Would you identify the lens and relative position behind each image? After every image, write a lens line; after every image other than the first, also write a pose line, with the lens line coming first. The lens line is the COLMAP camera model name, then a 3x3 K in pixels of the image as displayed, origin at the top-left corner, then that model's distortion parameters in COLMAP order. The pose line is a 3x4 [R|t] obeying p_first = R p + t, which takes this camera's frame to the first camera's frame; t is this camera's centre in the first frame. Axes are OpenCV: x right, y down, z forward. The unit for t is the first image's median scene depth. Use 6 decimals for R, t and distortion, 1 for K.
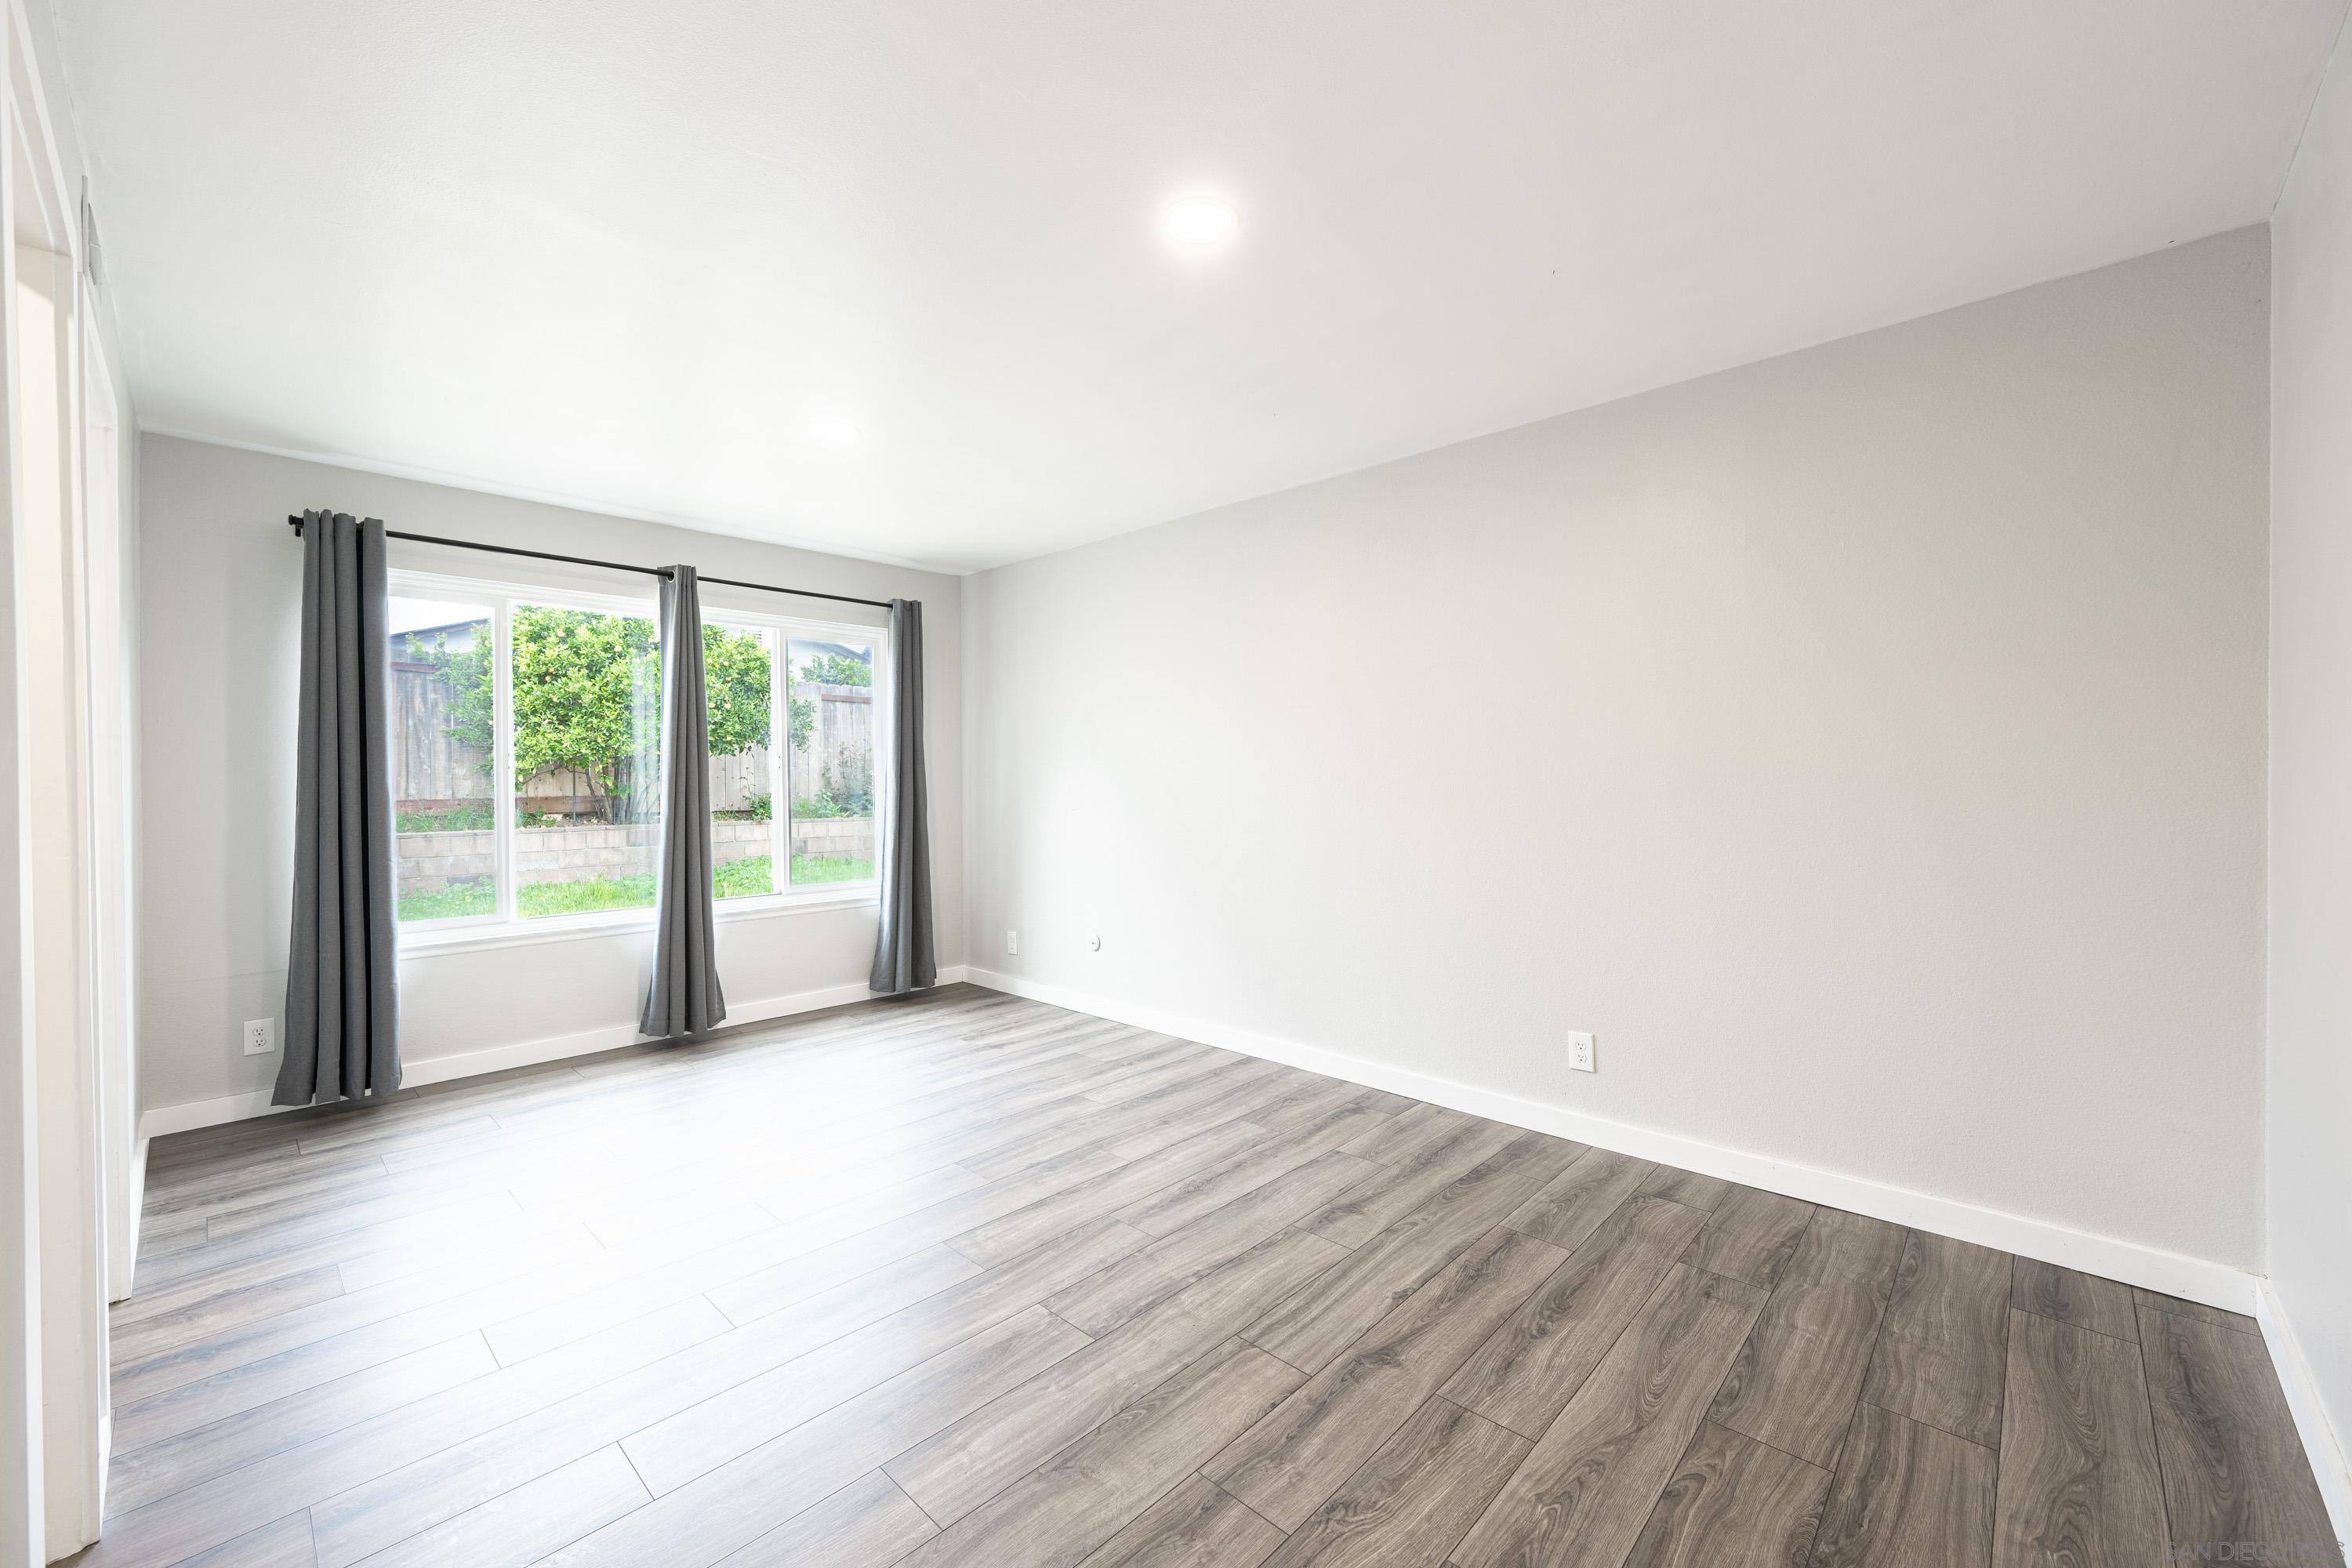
lens RADIAL K [[925.9, 0, 1181.4], [0, 925.9, 788.8], [0, 0, 1]] dist [0.001946, -0.000061]
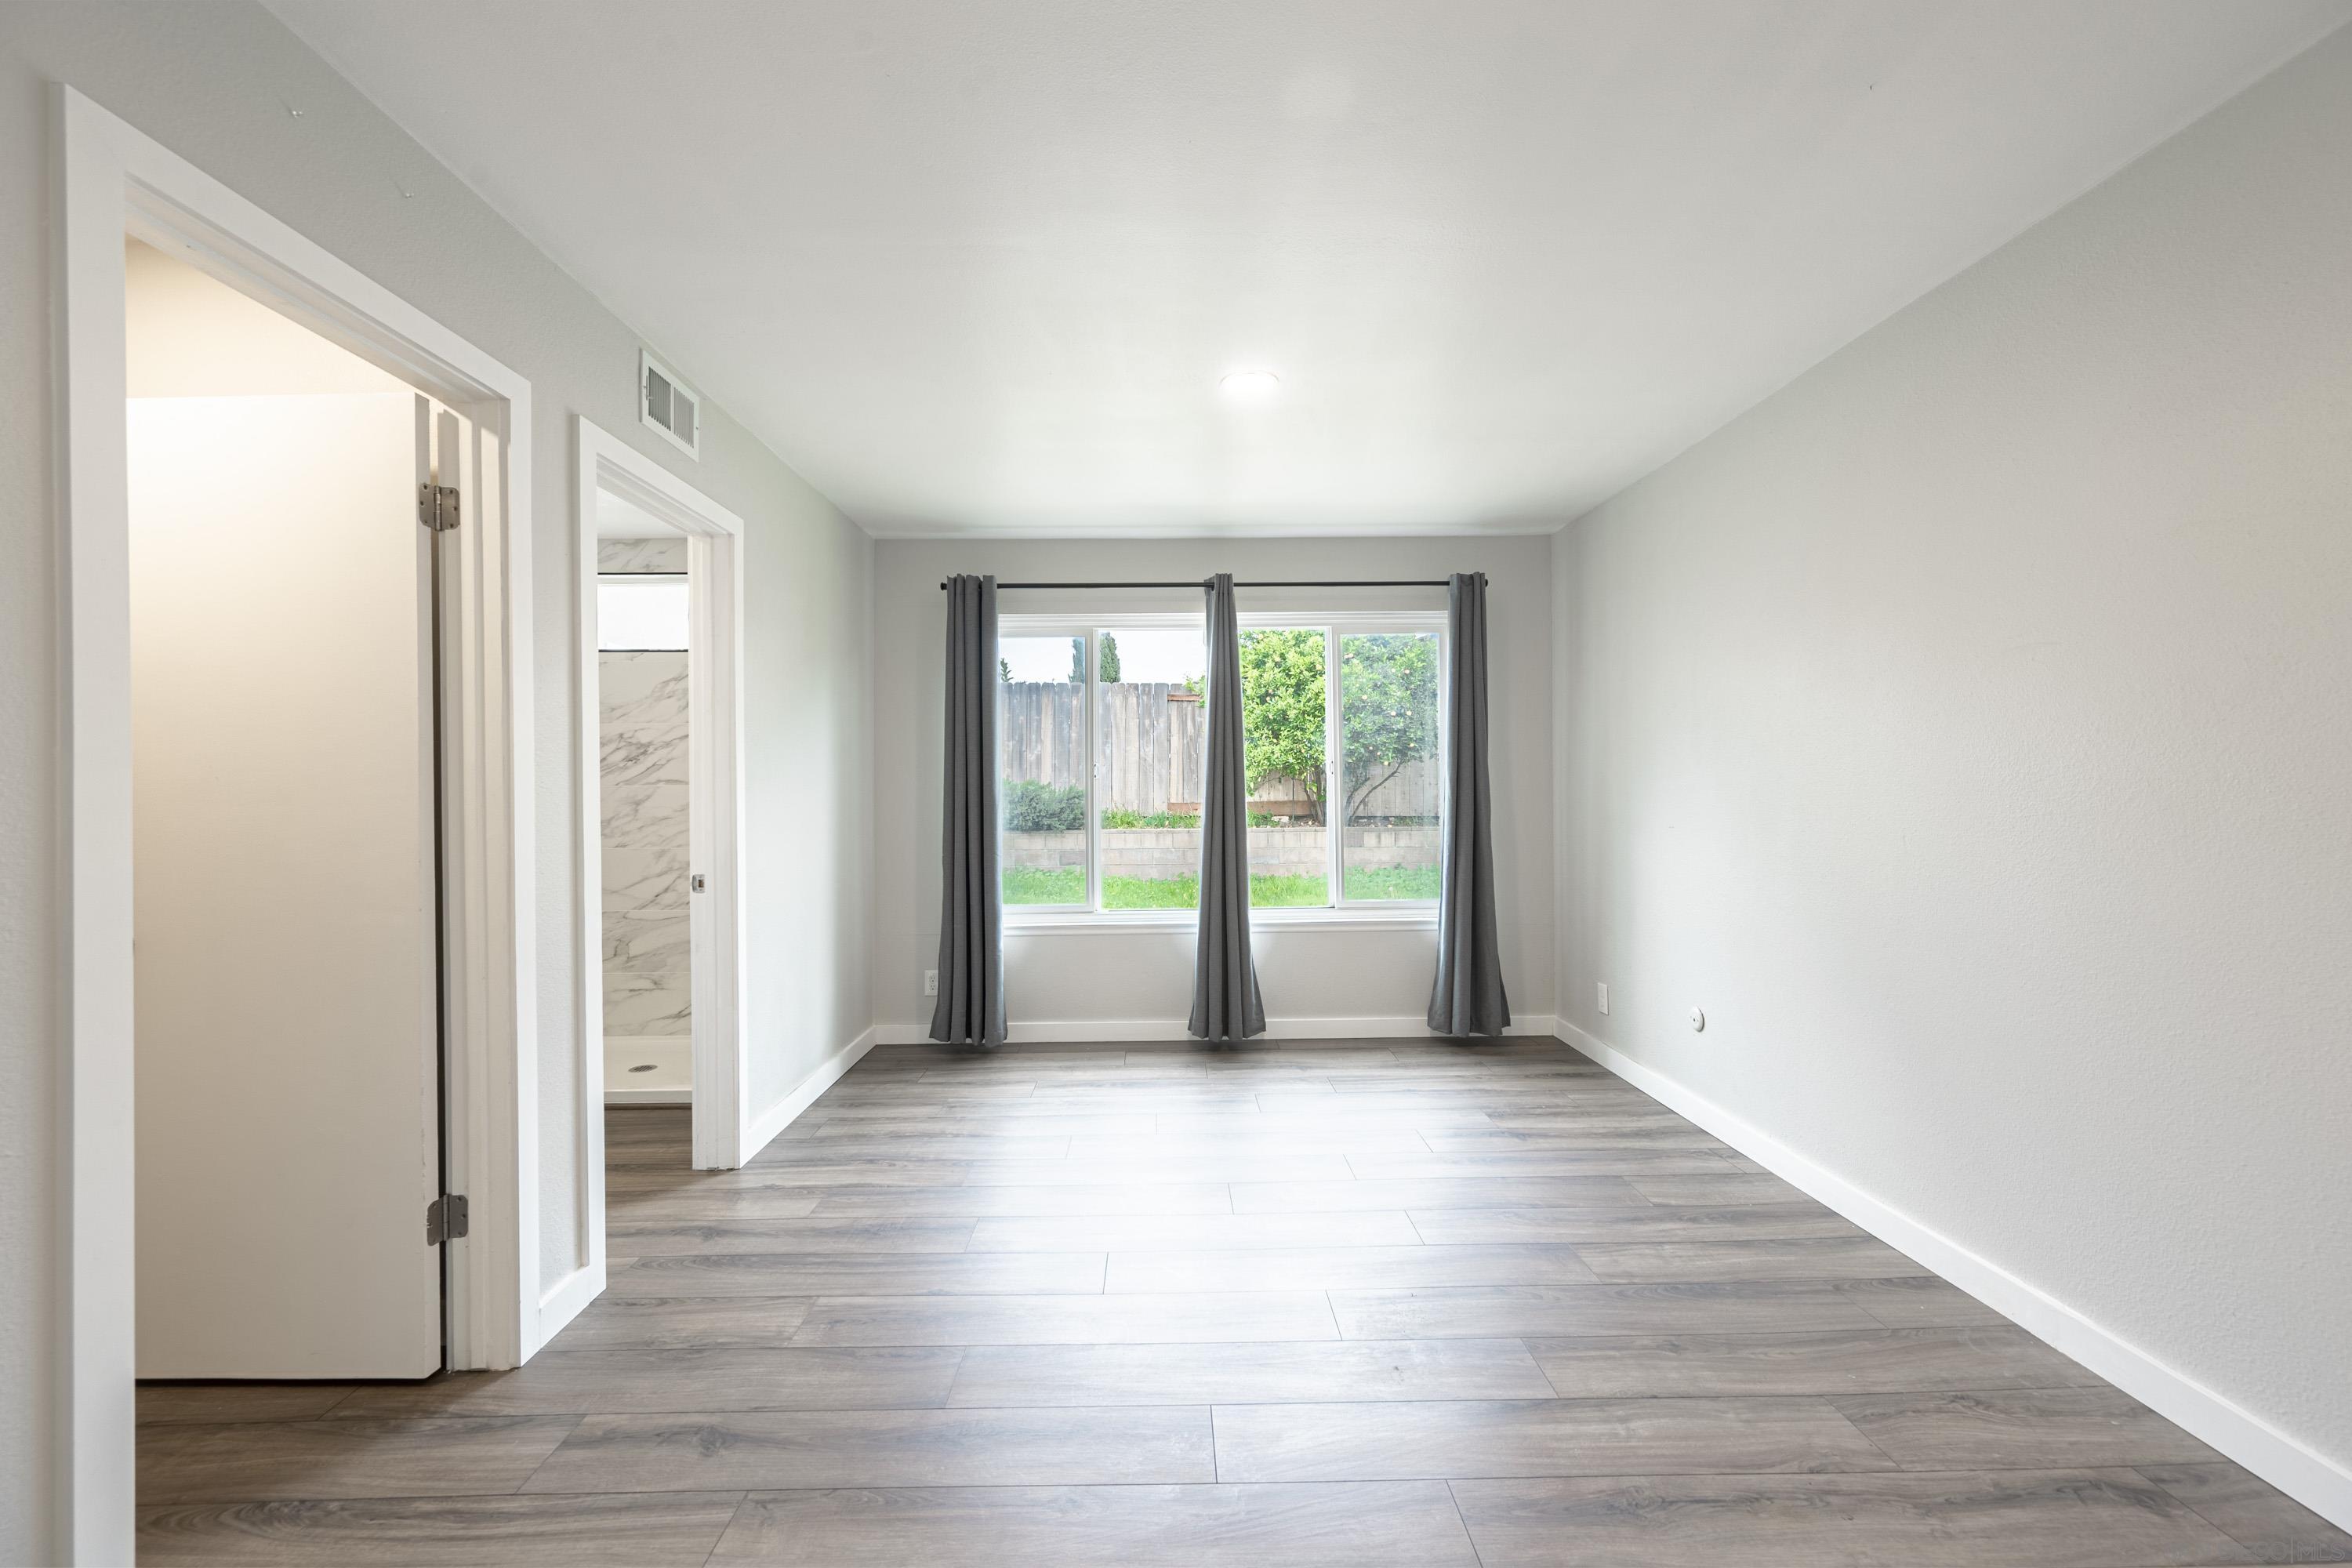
lens RADIAL K [[925.9, 0, 1175.4], [0, 925.9, 786.4], [0, 0, 1]] dist [0.001946, -0.000061]
pose [[0.695654, -0.002868, -0.718372, 0.166762], [-0.003046, 0.999971, -0.006941, -0.003050], [0.718371, 0.007017, 0.695625, 0.290975]]
